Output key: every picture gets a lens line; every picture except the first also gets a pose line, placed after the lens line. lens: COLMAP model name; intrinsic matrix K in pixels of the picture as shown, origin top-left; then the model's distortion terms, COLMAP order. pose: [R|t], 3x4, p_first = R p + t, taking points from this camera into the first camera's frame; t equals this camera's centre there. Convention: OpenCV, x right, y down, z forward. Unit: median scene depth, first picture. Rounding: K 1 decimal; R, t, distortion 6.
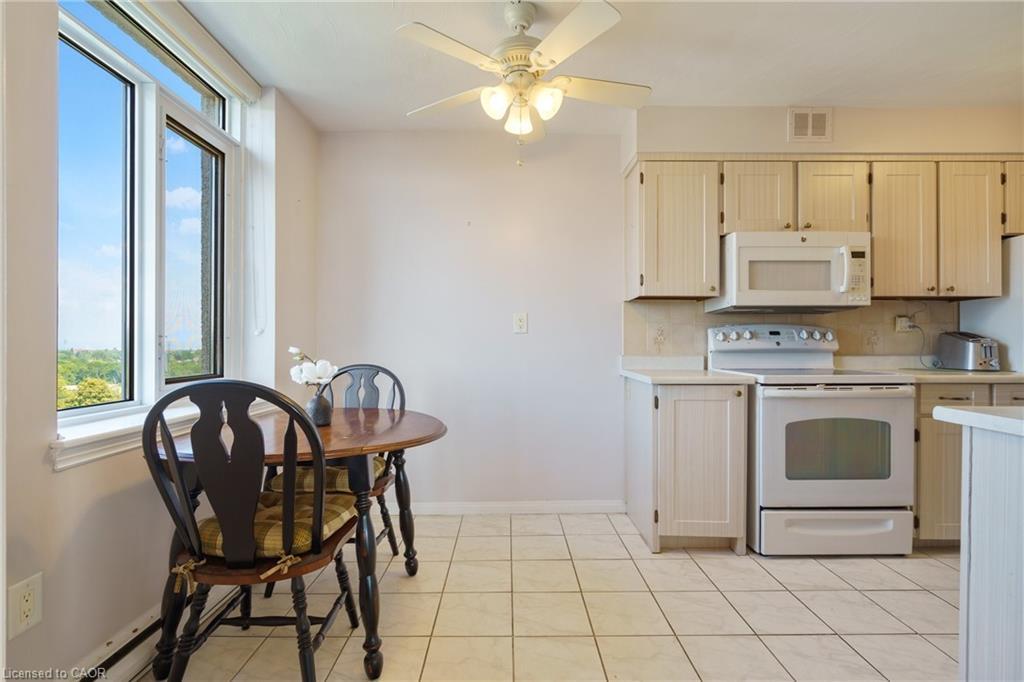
lens RADIAL K [[466.2, 0, 512.0], [0, 466.2, 341.0], [0, 0, 1]] dist [-0.001504, 0.000046]
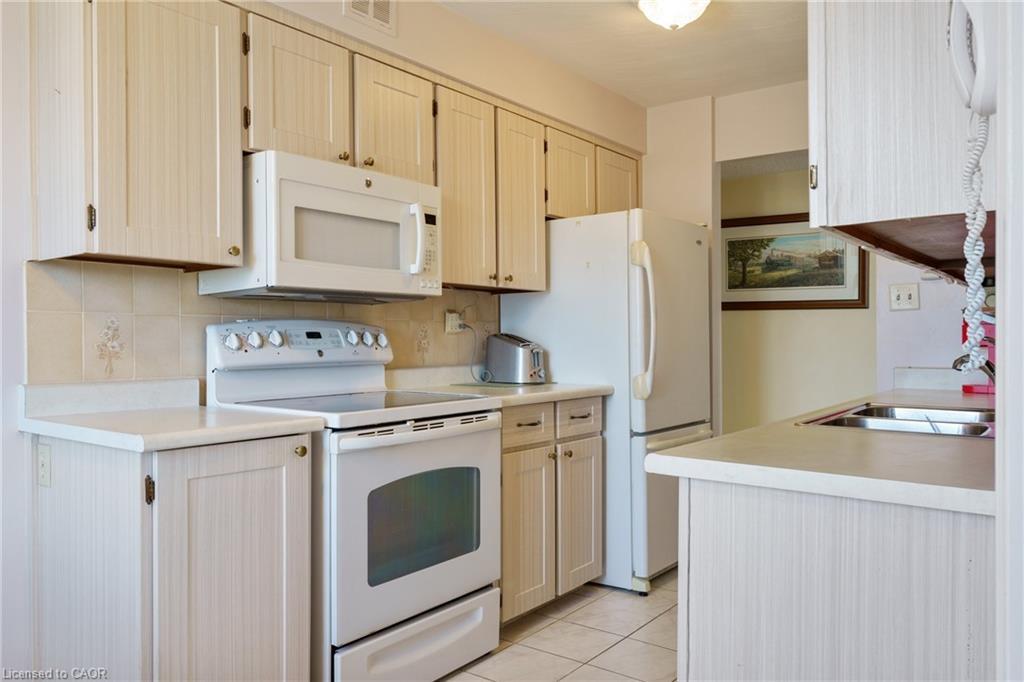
lens RADIAL K [[788.9, 0, 510.8], [0, 788.9, 338.0], [0, 0, 1]] dist [0.006596, 0.000818]
pose [[0.599386, -0.001497, 0.800459, -0.087068], [-0.003997, 0.999980, 0.004864, -0.020411], [-0.800450, -0.006115, 0.599368, 0.221205]]
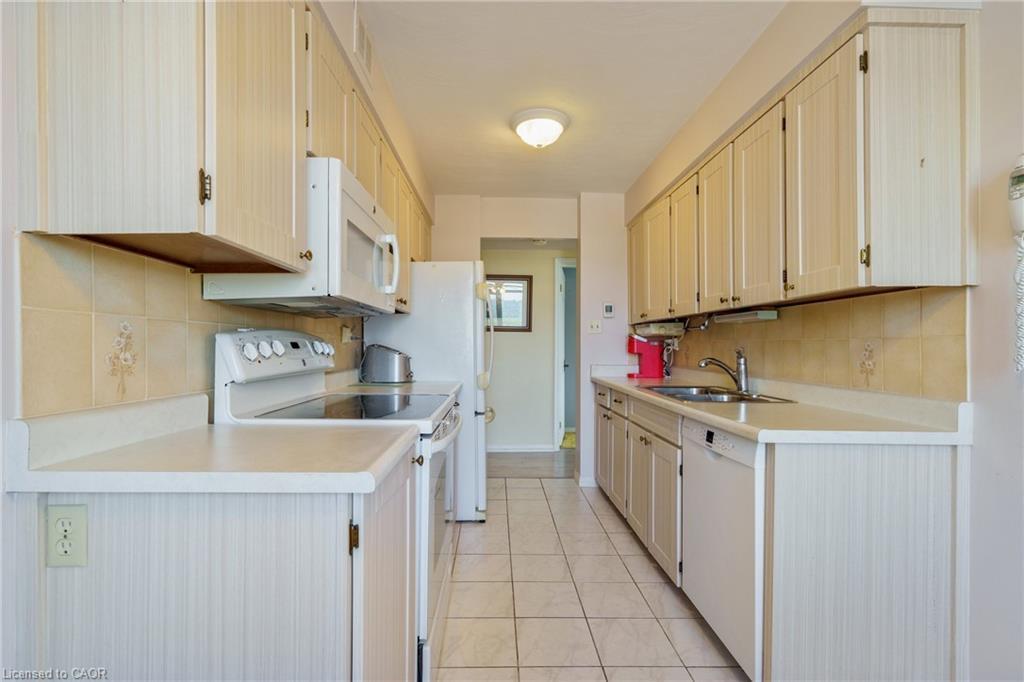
lens RADIAL K [[466.2, 0, 512.0], [0, 466.2, 341.0], [0, 0, 1]] dist [-0.001504, 0.000046]
pose [[-0.024501, 0.012640, 0.999620, -0.057298], [-0.011569, 0.999850, -0.012926, -0.018927], [-0.999633, -0.011881, -0.024351, 0.780032]]
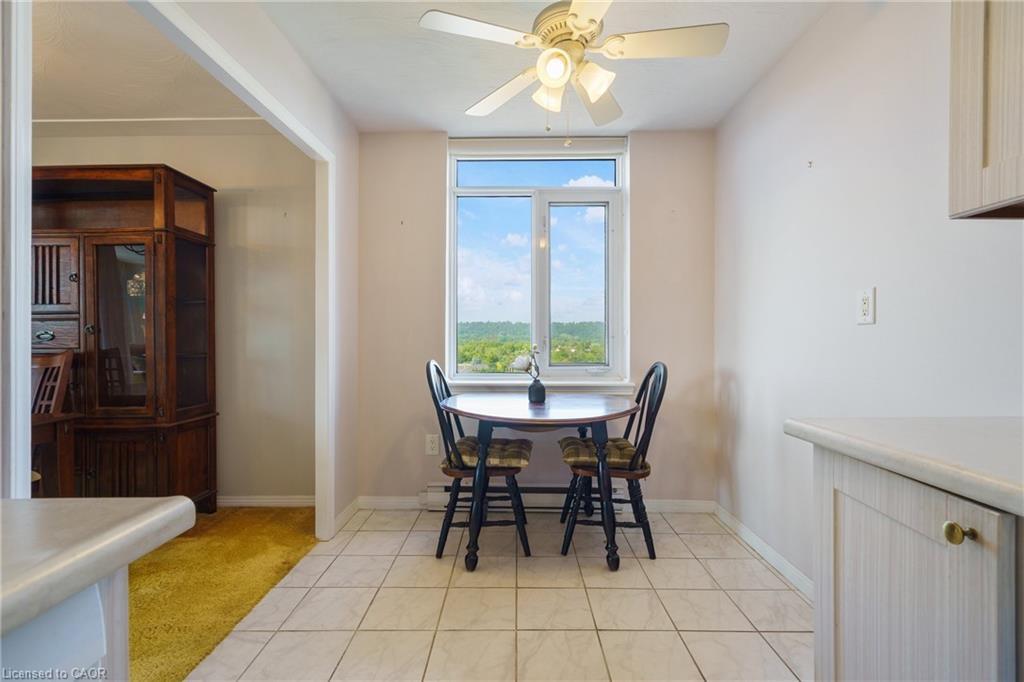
lens RADIAL K [[466.2, 0, 512.0], [0, 466.2, 341.0], [0, 0, 1]] dist [-0.001504, 0.000046]
pose [[-0.019403, -0.001127, -0.999811, 0.646088], [0.009106, 0.999958, -0.001304, 0.002213], [0.999770, -0.009129, -0.019392, 0.642493]]
